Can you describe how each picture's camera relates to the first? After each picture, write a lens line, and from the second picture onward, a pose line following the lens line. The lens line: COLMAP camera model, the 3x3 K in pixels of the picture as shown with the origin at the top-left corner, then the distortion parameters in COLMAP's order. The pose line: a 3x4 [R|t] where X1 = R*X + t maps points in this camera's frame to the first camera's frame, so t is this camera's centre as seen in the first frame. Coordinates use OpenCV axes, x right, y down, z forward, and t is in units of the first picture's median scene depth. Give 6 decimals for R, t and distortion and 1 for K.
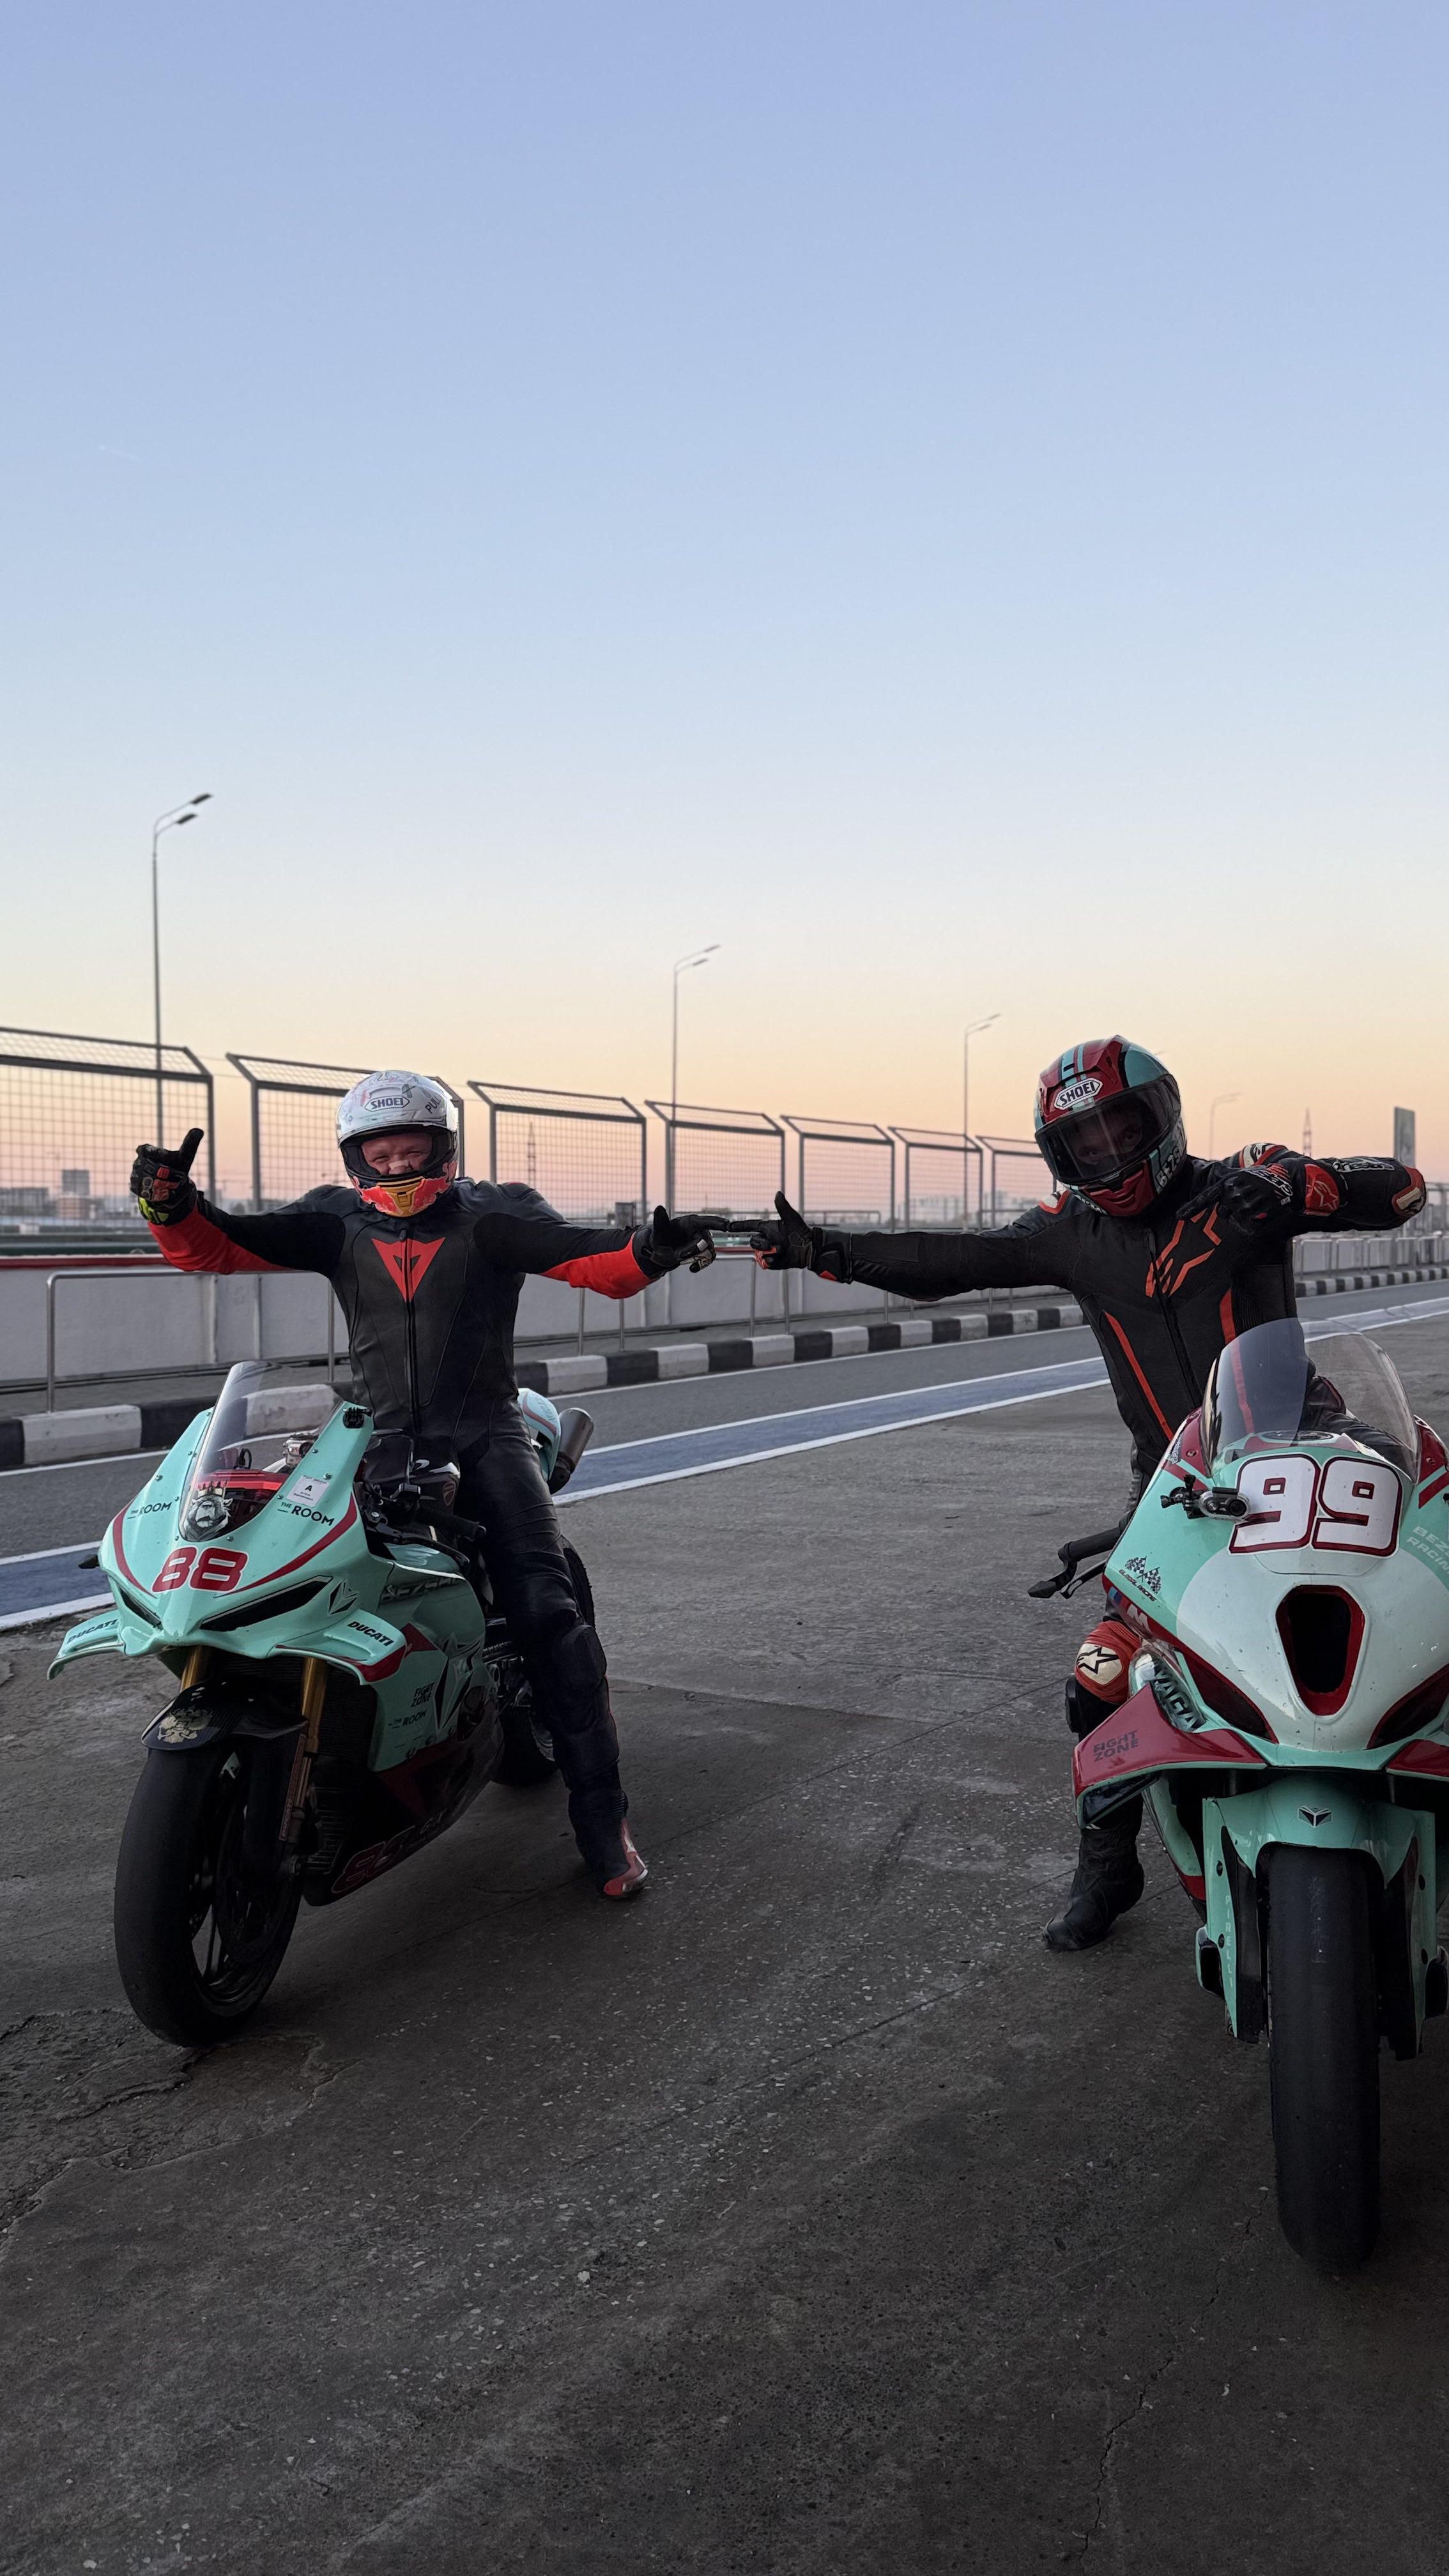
lens RADIAL K [[1845.4, 0, 726.7], [0, 1845.4, 1334.8], [0, 0, 1]] dist [0.073728, -0.001024]
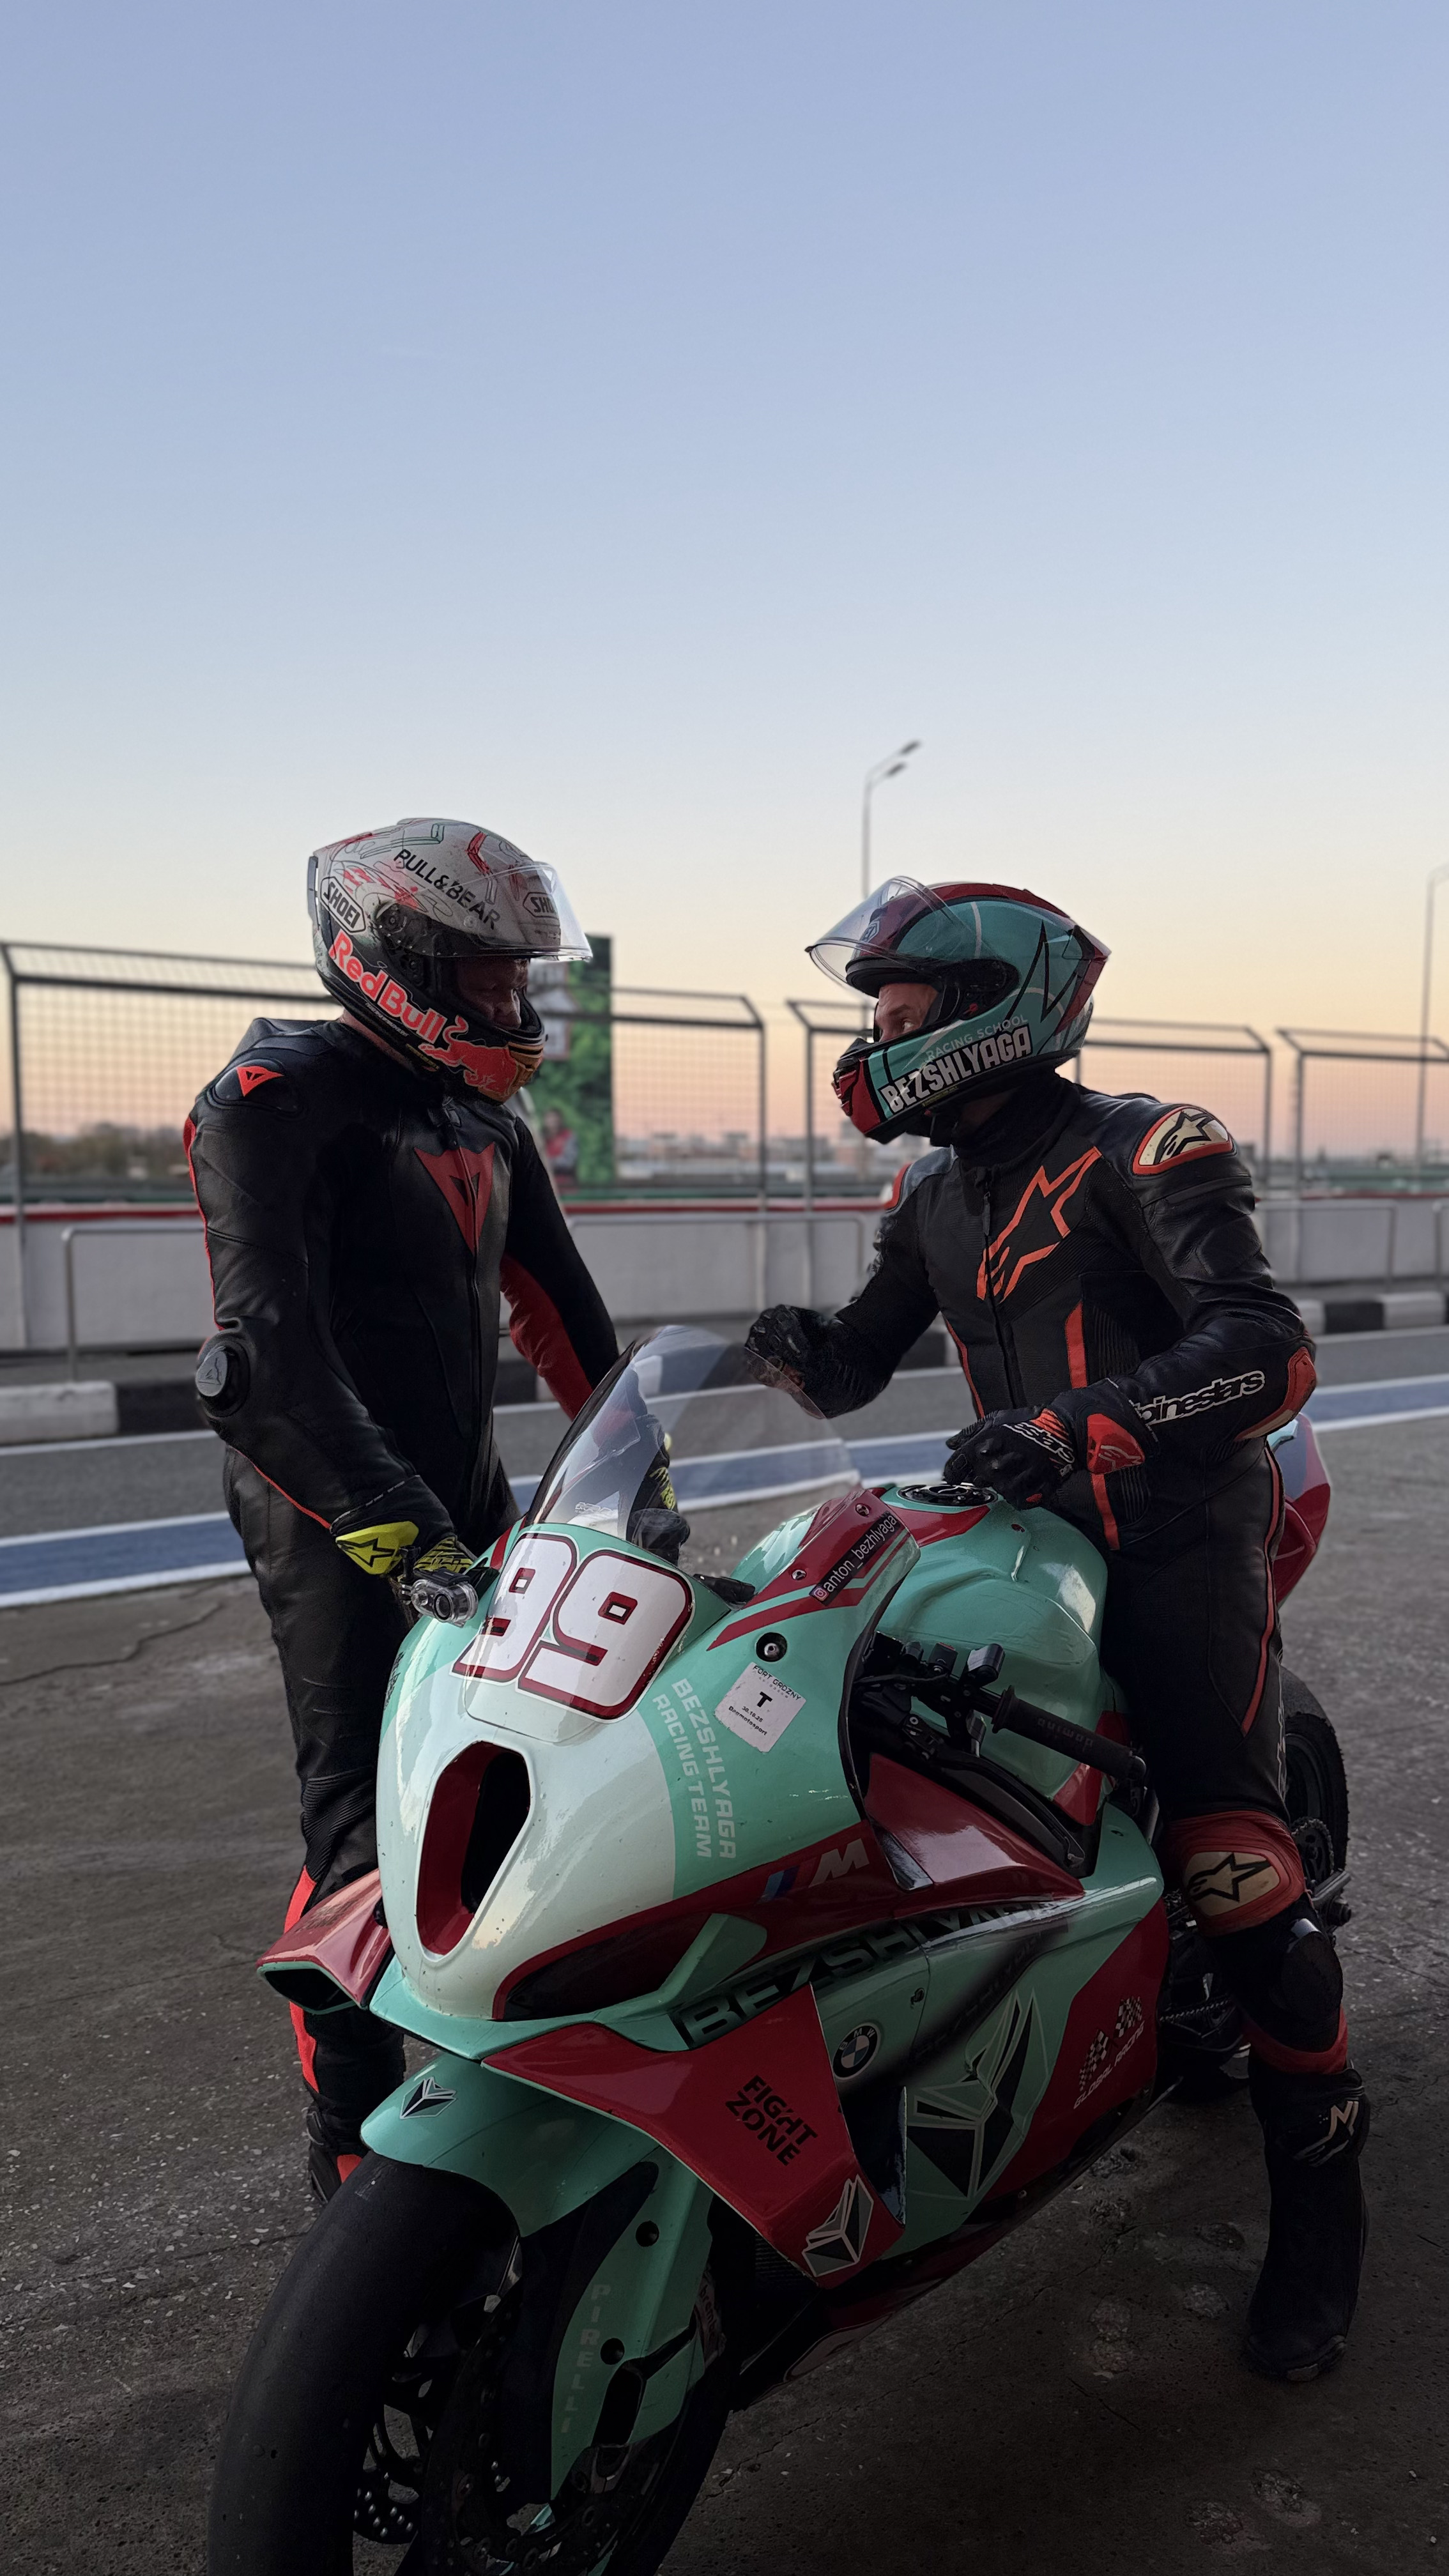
lens RADIAL K [[1845.4, 0, 726.7], [0, 1845.4, 1334.8], [0, 0, 1]] dist [0.073728, -0.001024]
pose [[0.915173, 0.034332, -0.401597, 0.110123], [-0.021892, 0.999129, 0.035526, -0.006253], [0.402467, -0.023720, 0.915127, 0.074127]]
